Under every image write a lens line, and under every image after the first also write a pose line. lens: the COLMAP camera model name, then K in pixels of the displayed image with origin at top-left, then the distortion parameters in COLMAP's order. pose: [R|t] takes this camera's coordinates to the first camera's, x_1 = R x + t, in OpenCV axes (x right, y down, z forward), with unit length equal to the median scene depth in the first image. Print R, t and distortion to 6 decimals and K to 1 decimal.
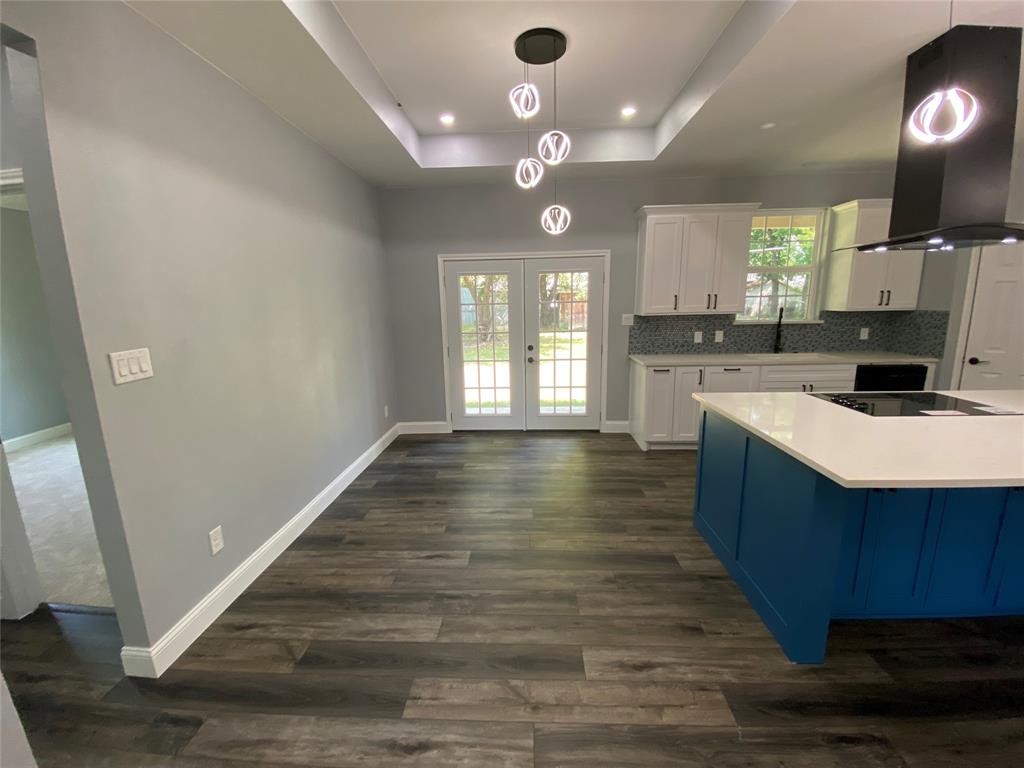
lens RADIAL K [[415.2, 0, 512.0], [0, 415.2, 384.0], [0, 0, 1]] dist [0.019210, -0.020230]
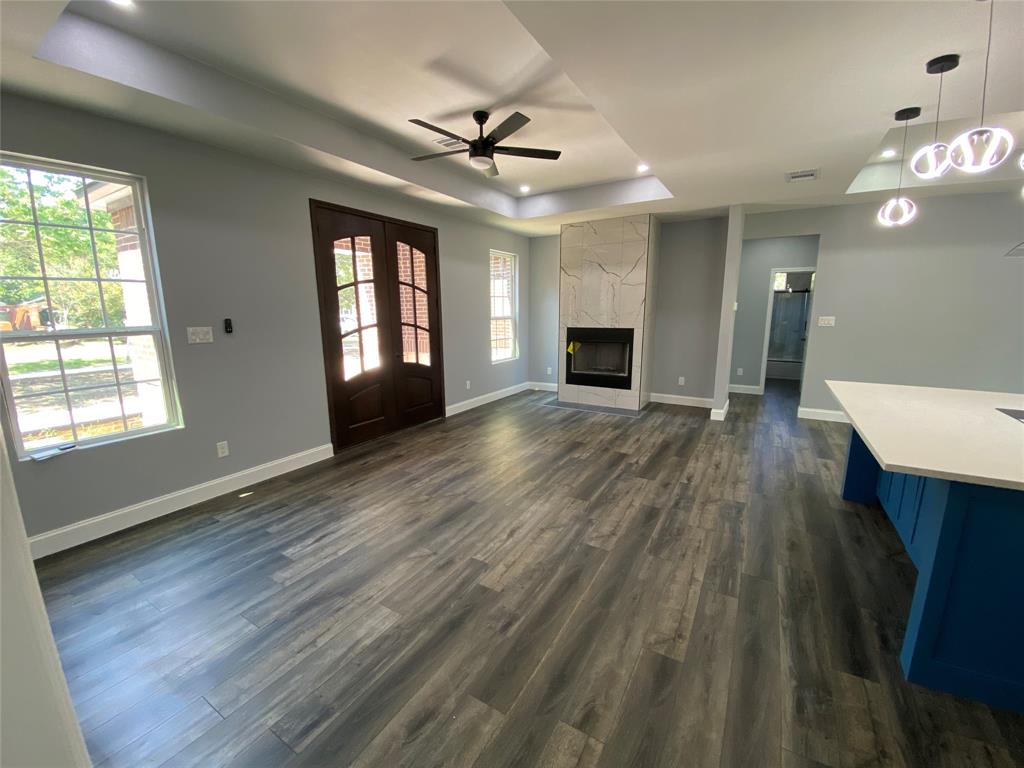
lens RADIAL K [[415.2, 0, 512.0], [0, 415.2, 384.0], [0, 0, 1]] dist [0.019210, -0.020230]
pose [[-0.473998, 0.182443, -0.861418, 1.282784], [-0.150098, 0.947239, 0.283211, -0.055901], [0.867639, 0.263538, -0.421605, 0.155045]]
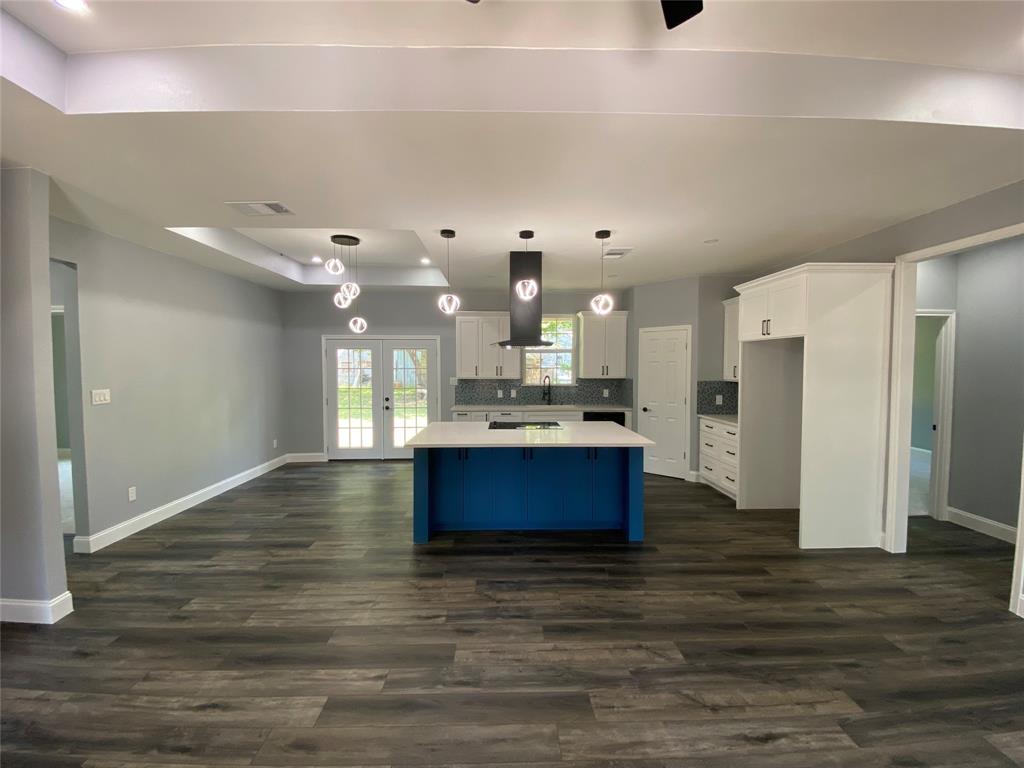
lens RADIAL K [[415.2, 0, 512.0], [0, 415.2, 384.0], [0, 0, 1]] dist [0.019210, -0.020230]
pose [[0.997124, 0.016458, 0.073984, 0.429857], [-0.005414, 0.989113, -0.147058, 0.079442], [-0.075599, 0.146234, 0.986357, -0.528447]]
